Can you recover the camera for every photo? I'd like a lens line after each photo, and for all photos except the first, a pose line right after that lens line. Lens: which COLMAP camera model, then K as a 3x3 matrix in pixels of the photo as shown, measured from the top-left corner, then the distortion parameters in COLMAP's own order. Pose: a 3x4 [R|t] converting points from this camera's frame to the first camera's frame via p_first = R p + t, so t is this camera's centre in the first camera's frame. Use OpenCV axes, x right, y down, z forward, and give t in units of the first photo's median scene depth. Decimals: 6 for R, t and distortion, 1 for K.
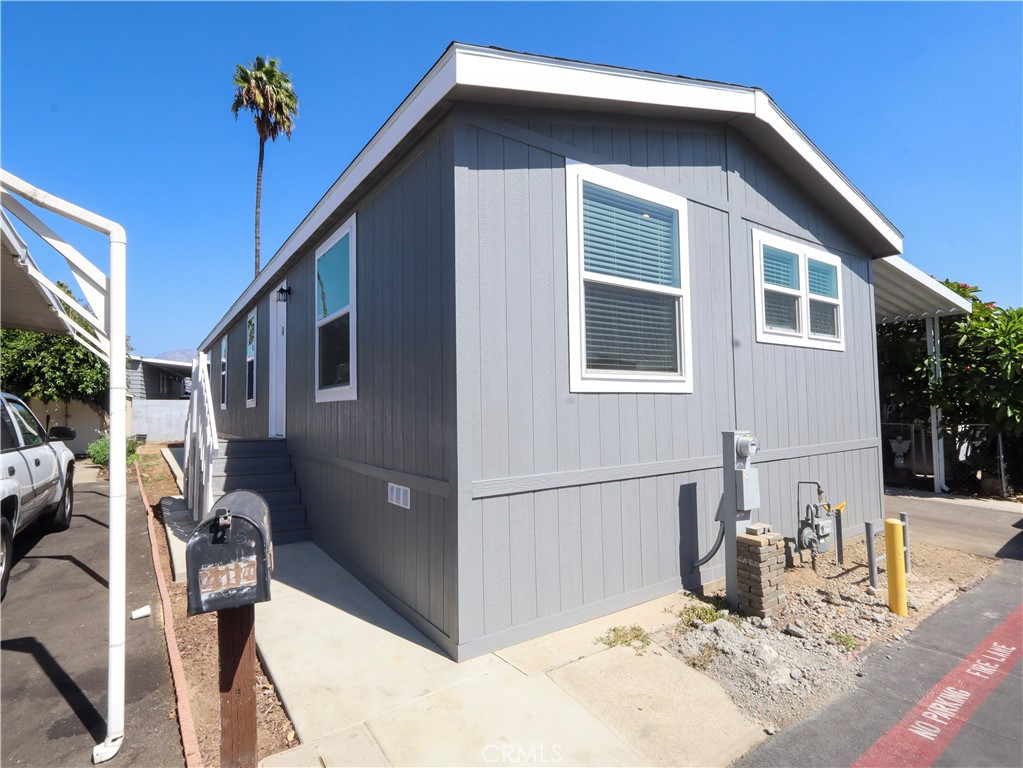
lens RADIAL K [[533.3, 0, 519.4], [0, 533.3, 383.8], [0, 0, 1]] dist [-0.003987, 0.002096]
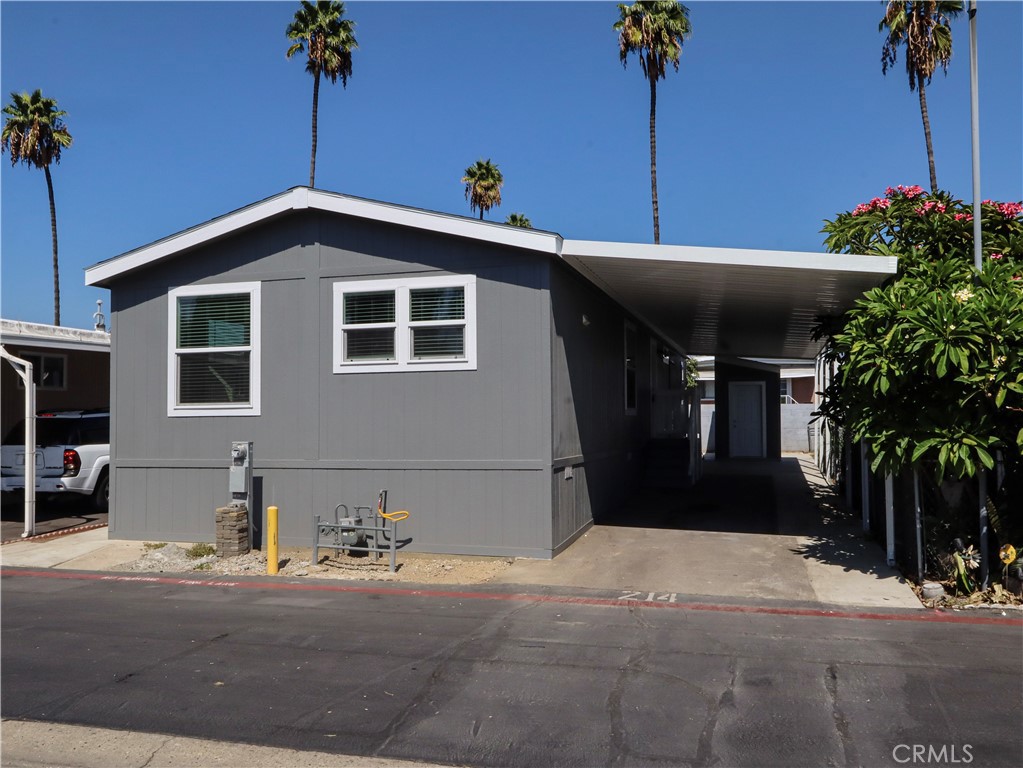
lens RADIAL K [[864.3, 0, 520.5], [0, 864.3, 383.1], [0, 0, 1]] dist [0.001121, 0.000158]
pose [[0.622022, -0.023719, -0.782641, 2.090461], [0.037833, 0.999284, -0.000216, -0.035220], [0.782085, -0.029476, 0.622474, 0.065596]]
